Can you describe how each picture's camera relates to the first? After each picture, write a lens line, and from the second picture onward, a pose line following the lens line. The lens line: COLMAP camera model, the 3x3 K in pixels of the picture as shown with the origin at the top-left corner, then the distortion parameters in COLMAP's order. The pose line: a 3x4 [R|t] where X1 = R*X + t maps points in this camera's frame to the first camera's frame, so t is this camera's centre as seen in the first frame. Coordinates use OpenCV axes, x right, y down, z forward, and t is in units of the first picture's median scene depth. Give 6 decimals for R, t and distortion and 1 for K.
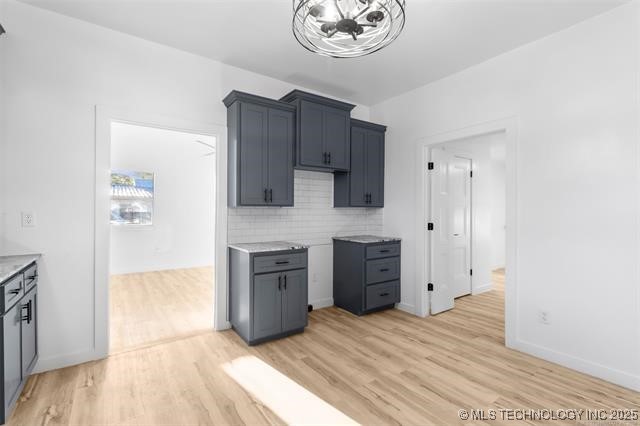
lens RADIAL K [[297.4, 0, 321.2], [0, 297.4, 213.1], [0, 0, 1]] dist [-0.003073, 0.000838]
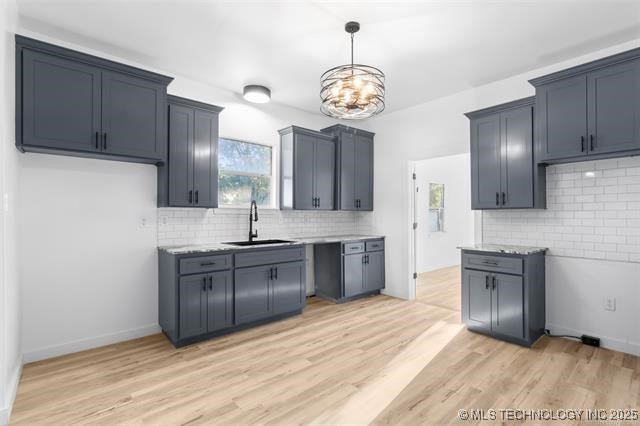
lens RADIAL K [[297.4, 0, 324.6], [0, 297.4, 216.0], [0, 0, 1]] dist [-0.003073, 0.000838]
pose [[0.097408, -0.000910, -0.995244, 0.706952], [-0.001878, 0.999998, -0.001098, 0.002143], [0.995243, 0.001976, 0.097406, 0.265725]]
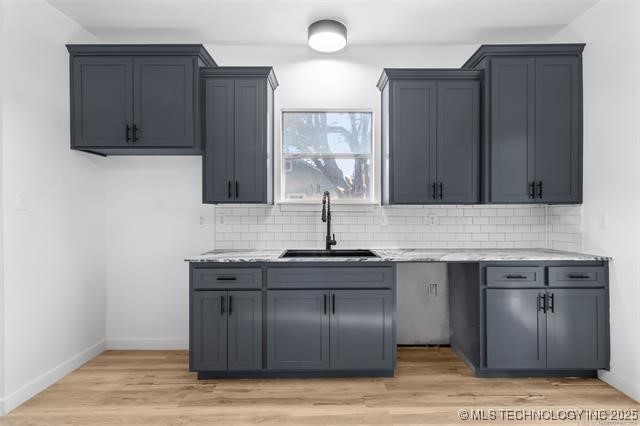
lens RADIAL K [[315.3, 0, 324.4], [0, 315.3, 213.0], [0, 0, 1]] dist [-0.000120, -0.001941]
pose [[-0.573929, -0.002316, -0.818902, 0.259877], [-0.001849, 0.999997, -0.001532, -0.000225], [0.818903, 0.000635, -0.573931, 0.568567]]
